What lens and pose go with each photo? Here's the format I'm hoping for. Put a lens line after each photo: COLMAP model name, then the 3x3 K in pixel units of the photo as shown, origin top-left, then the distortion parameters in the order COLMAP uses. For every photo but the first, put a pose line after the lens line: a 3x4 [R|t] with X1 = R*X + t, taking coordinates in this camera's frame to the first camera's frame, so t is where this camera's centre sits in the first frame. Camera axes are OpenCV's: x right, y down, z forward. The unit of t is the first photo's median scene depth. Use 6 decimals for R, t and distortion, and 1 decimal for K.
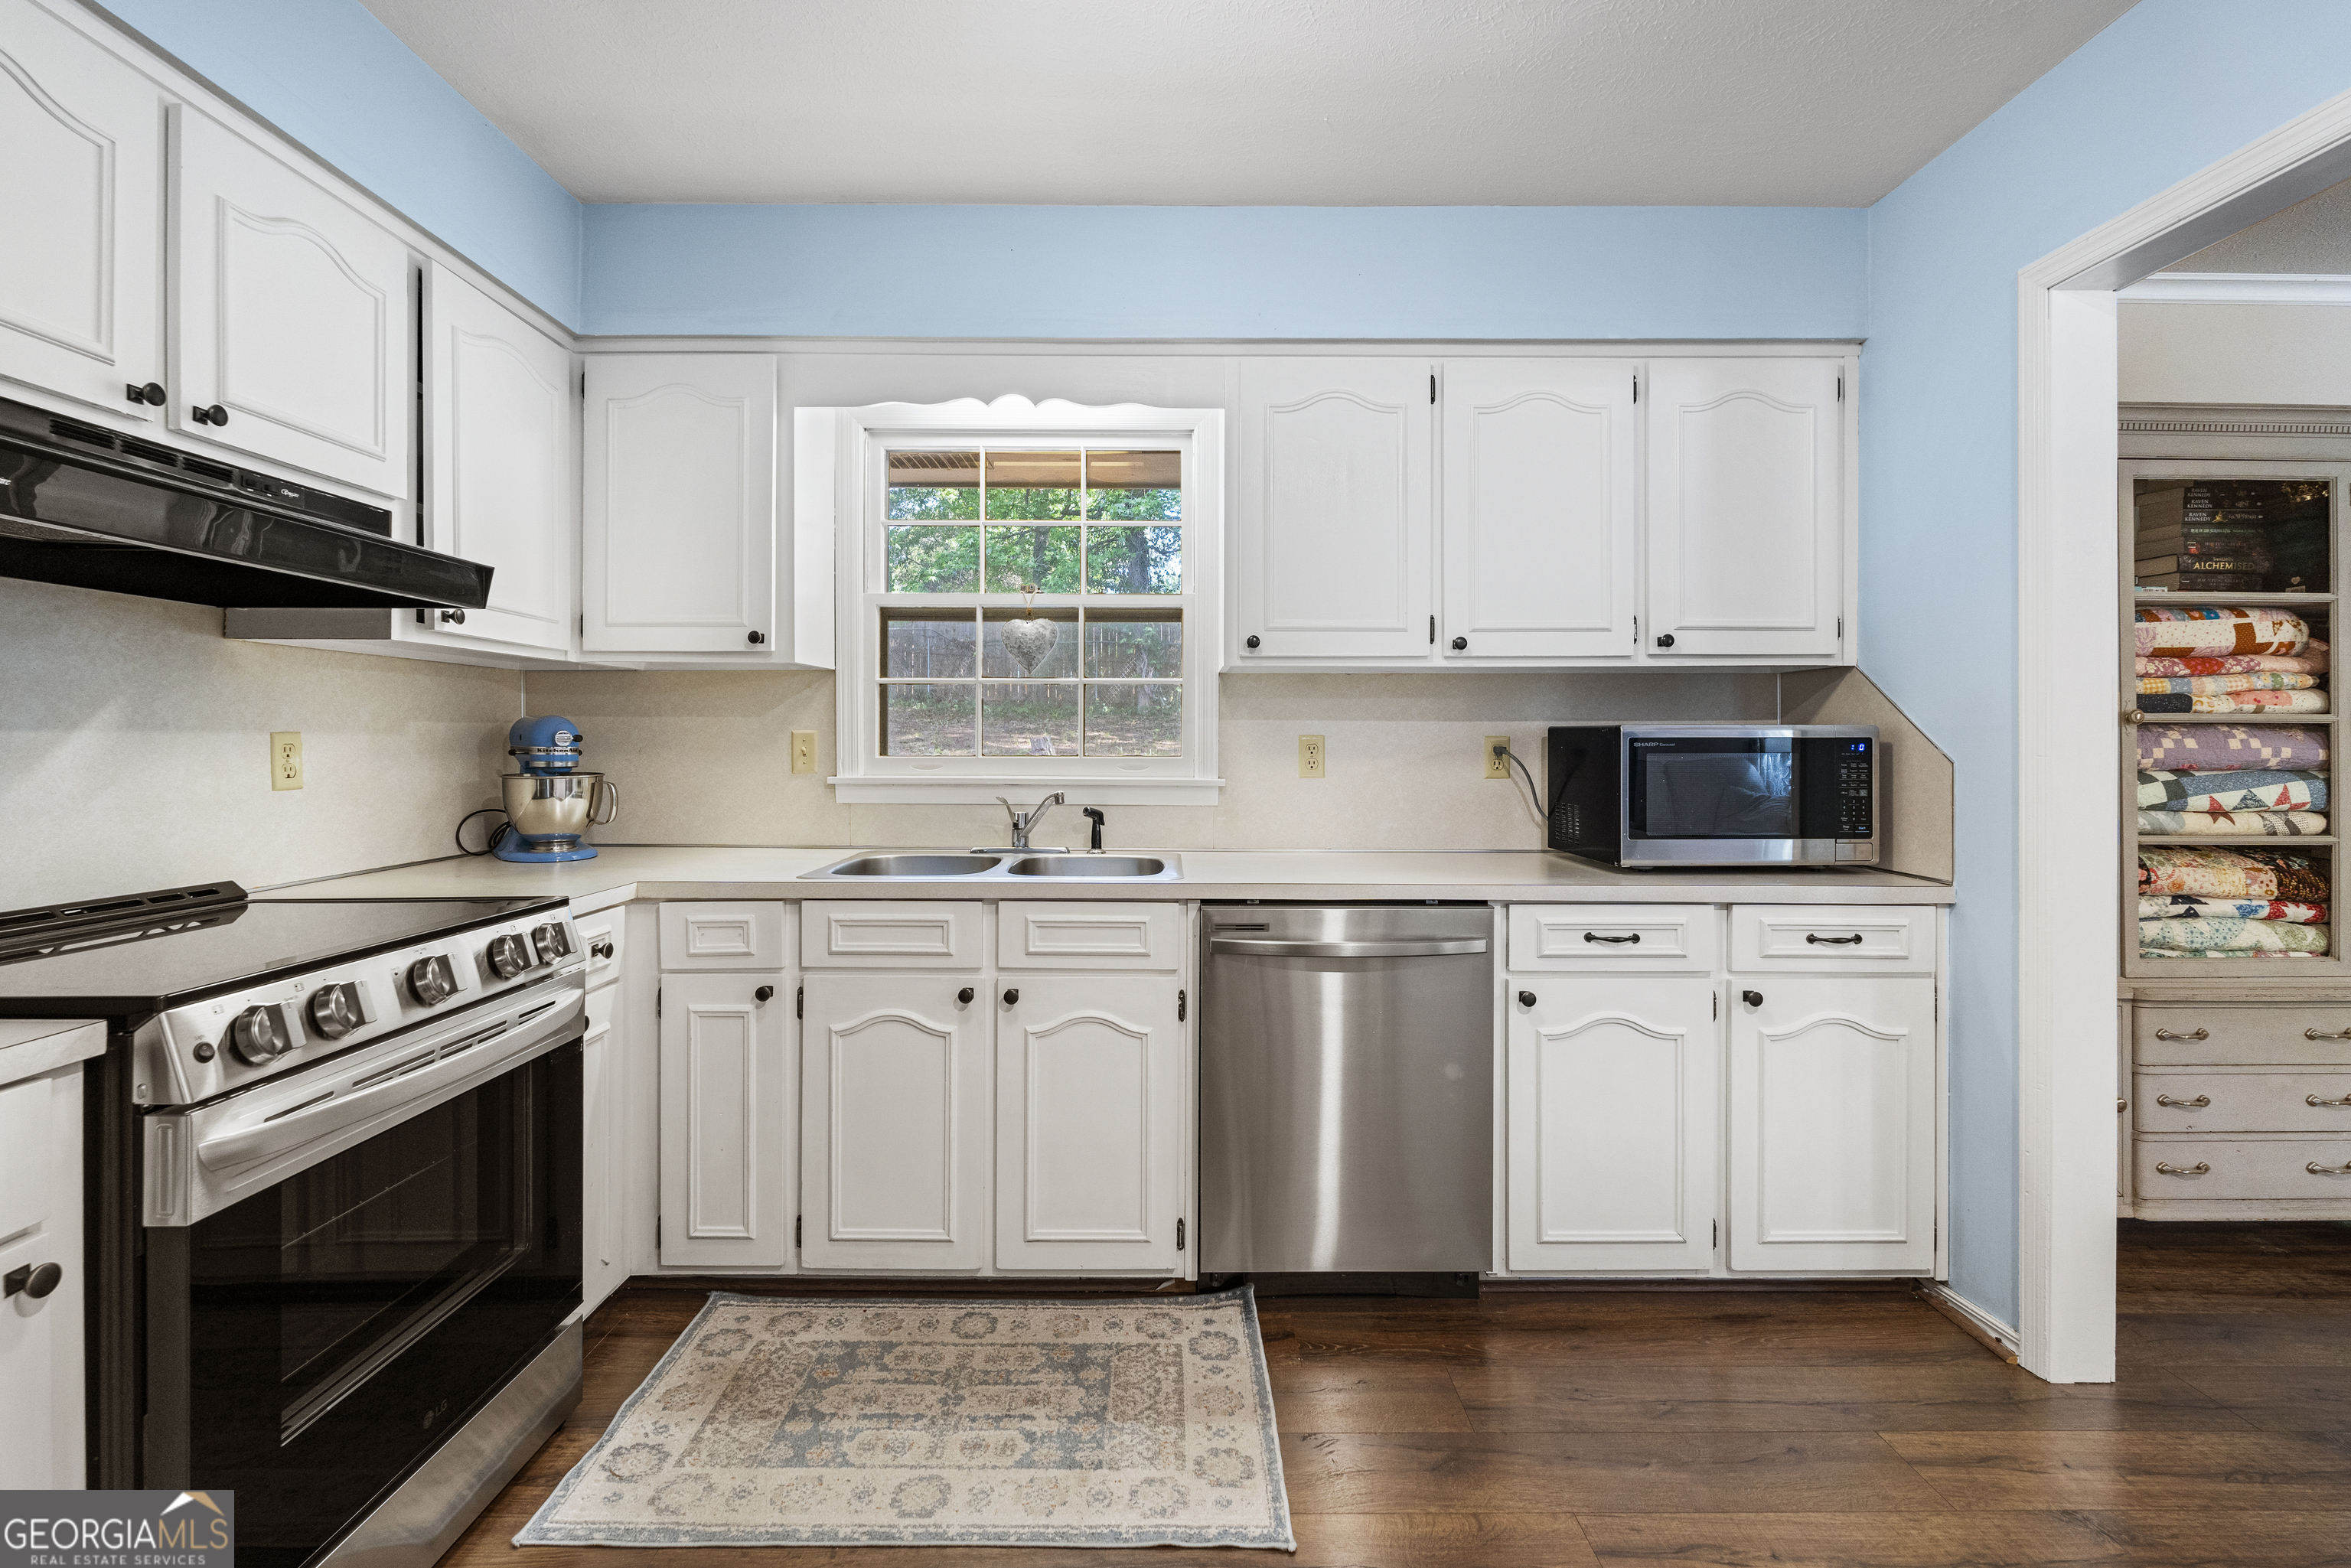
lens RADIAL K [[1058.1, 0, 1182.9], [0, 1058.1, 735.7], [0, 0, 1]] dist [0.003978, -0.000473]
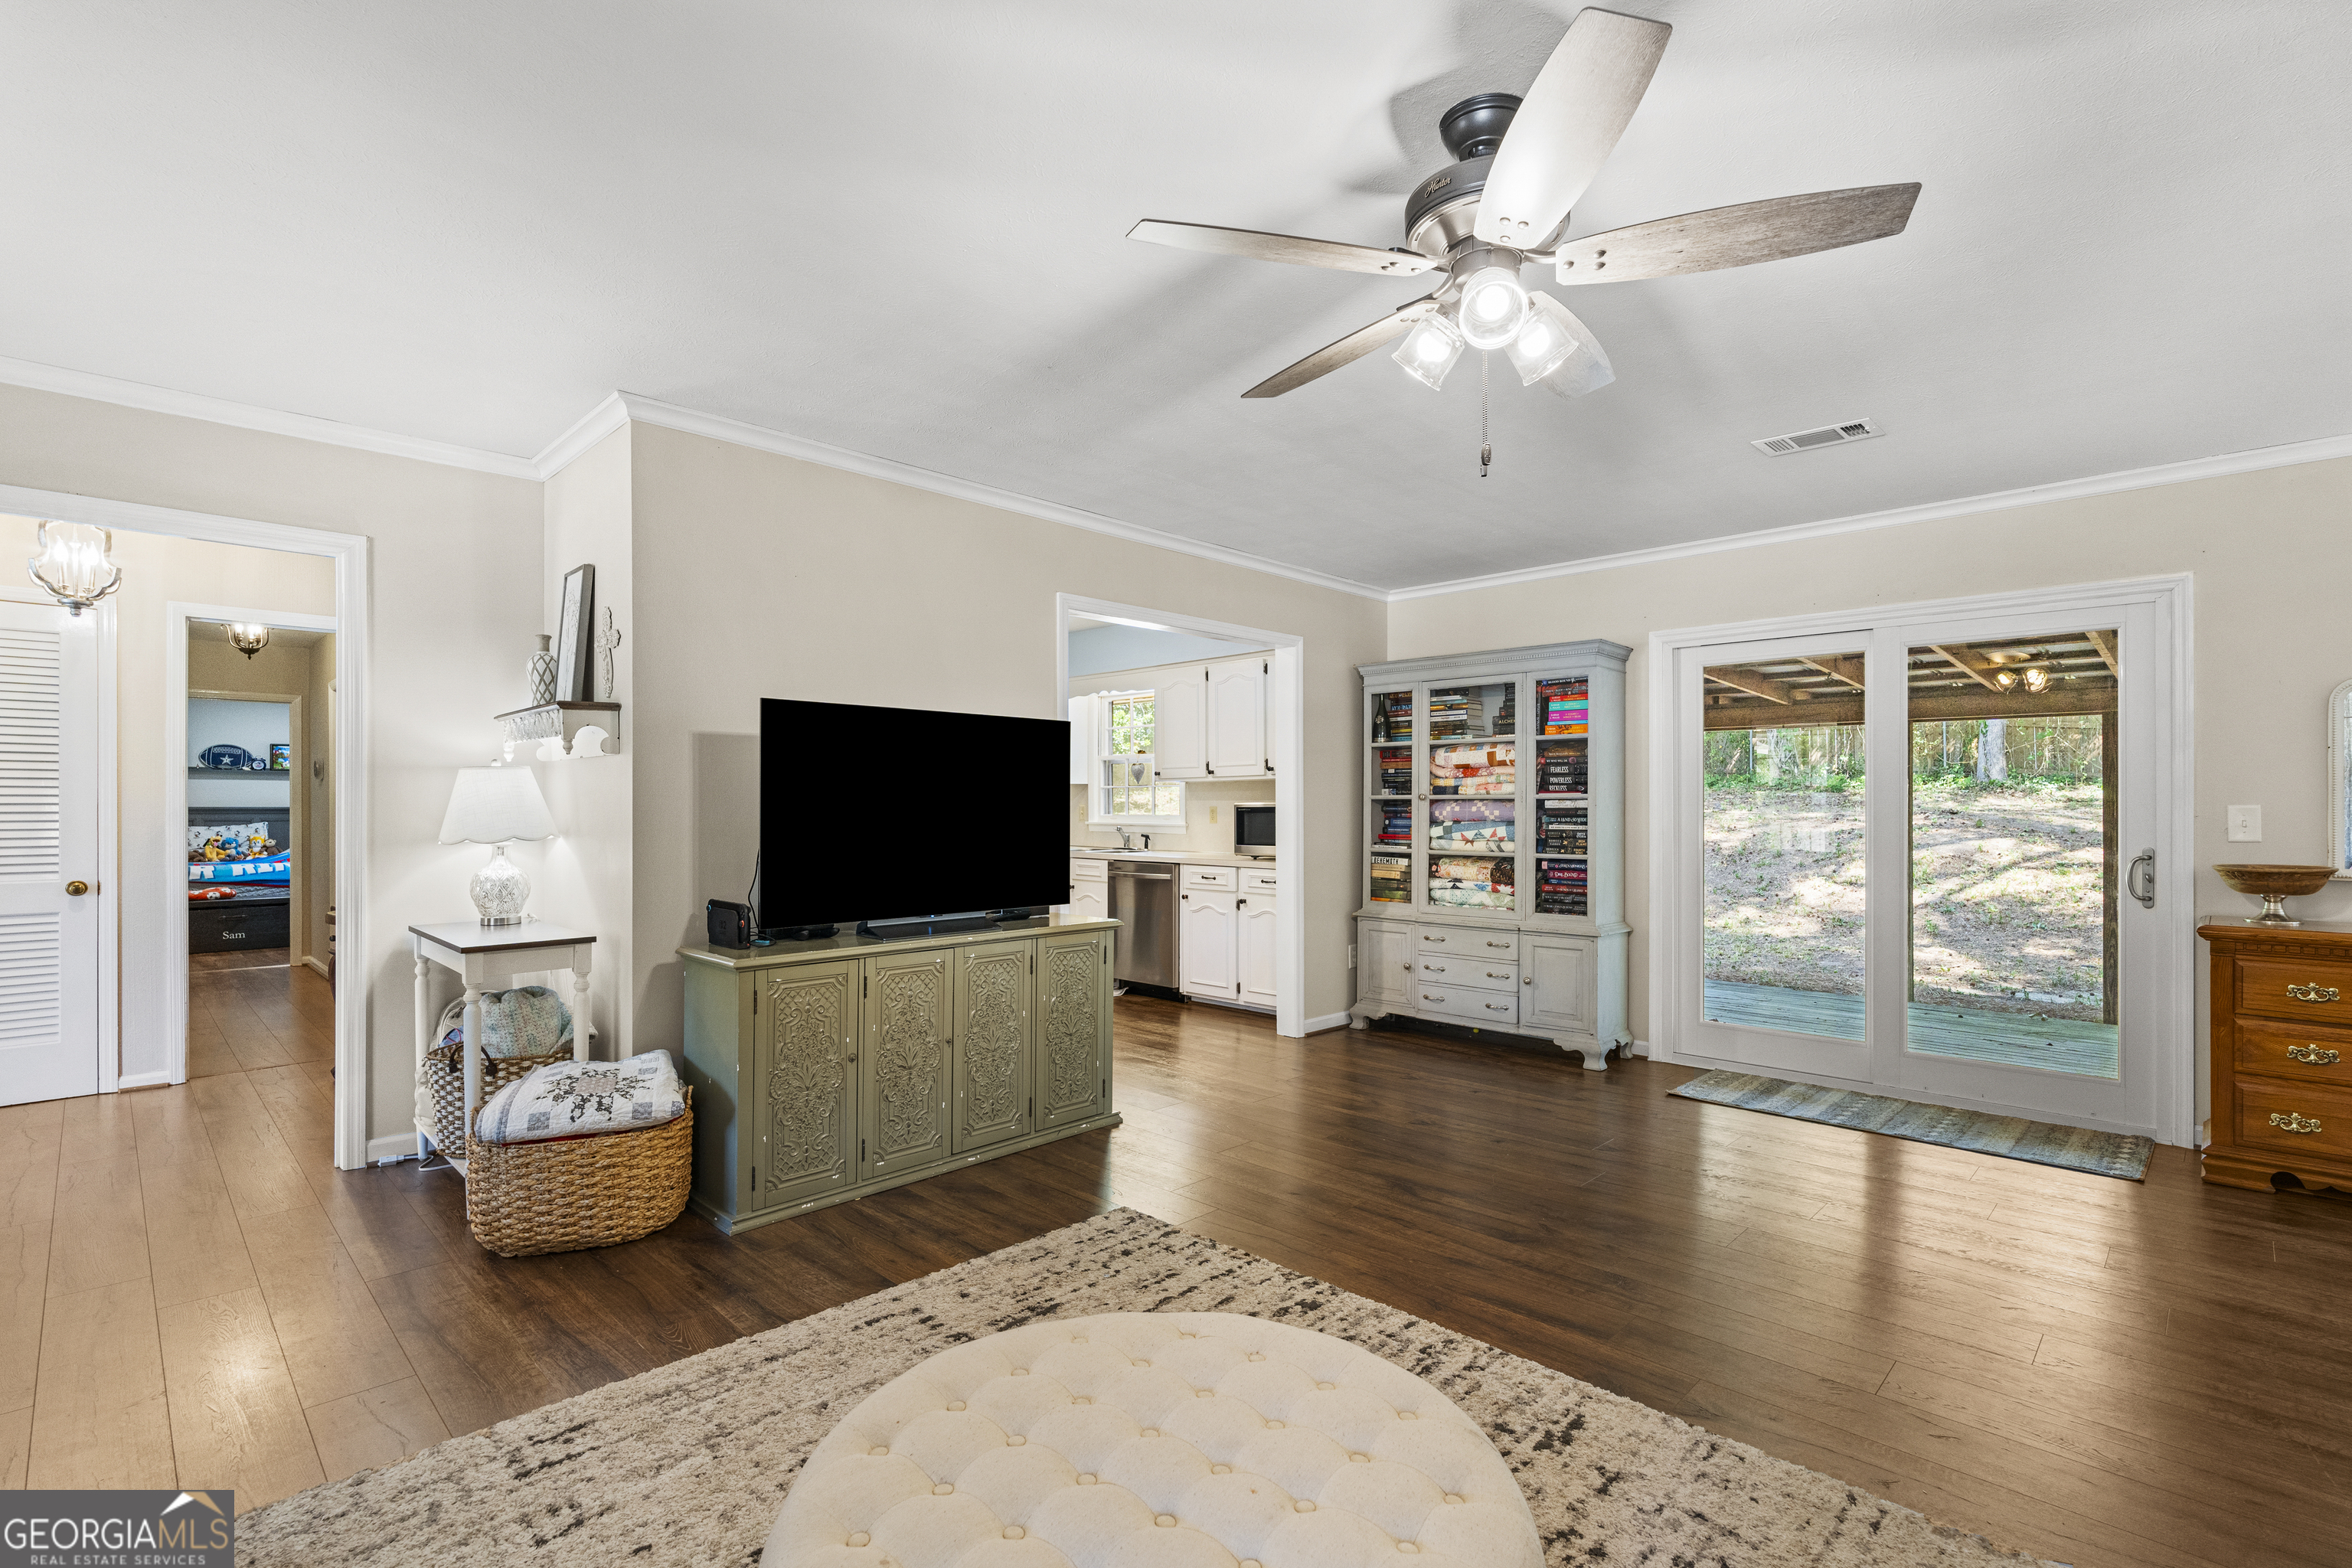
lens RADIAL K [[1058.6, 0, 1214.9], [0, 1058.6, 807.3], [0, 0, 1]] dist [0.003978, -0.000473]
pose [[0.716770, -0.002744, -0.697304, 2.538211], [0.002282, 0.999996, -0.001590, 0.008407], [0.697306, -0.000451, 0.716774, -1.079039]]
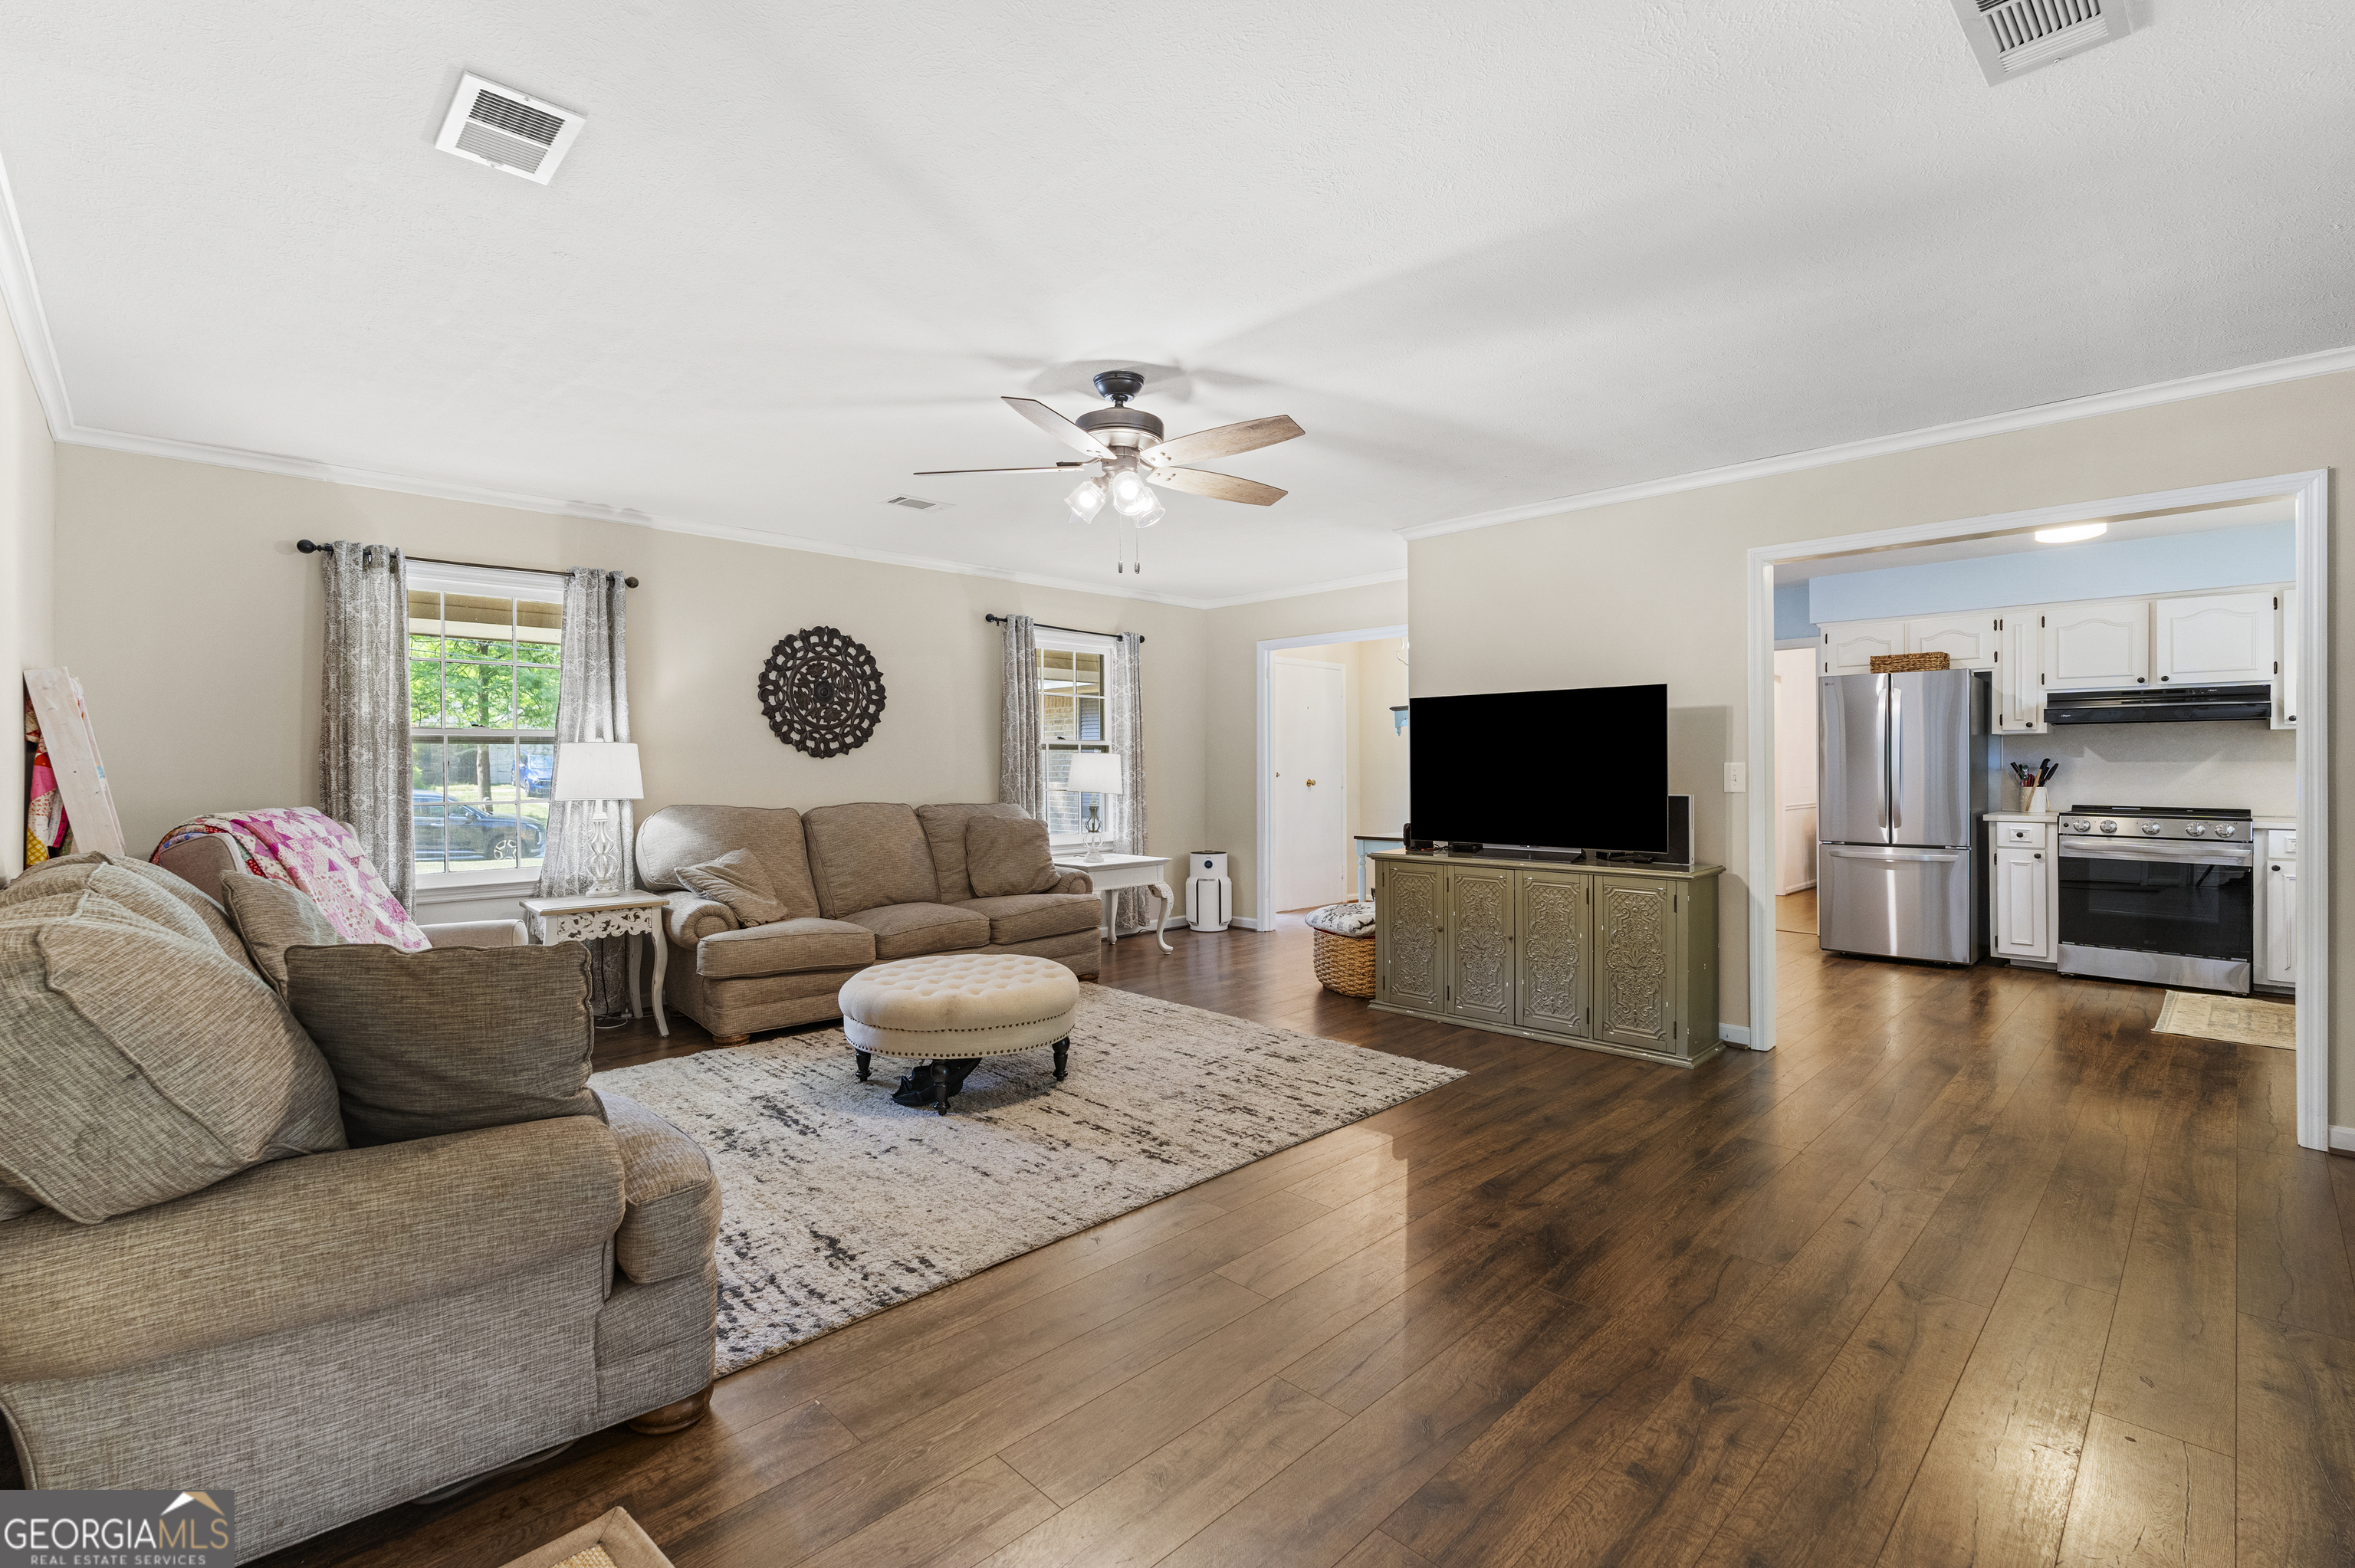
lens RADIAL K [[1059.8, 0, 1174.8], [0, 1059.8, 768.1], [0, 0, 1]] dist [0.003978, -0.000473]
pose [[-0.718058, -0.002060, -0.695980, 3.129509], [0.000563, 0.999994, -0.003541, 0.022122], [0.695983, -0.002935, -0.718052, 0.923180]]
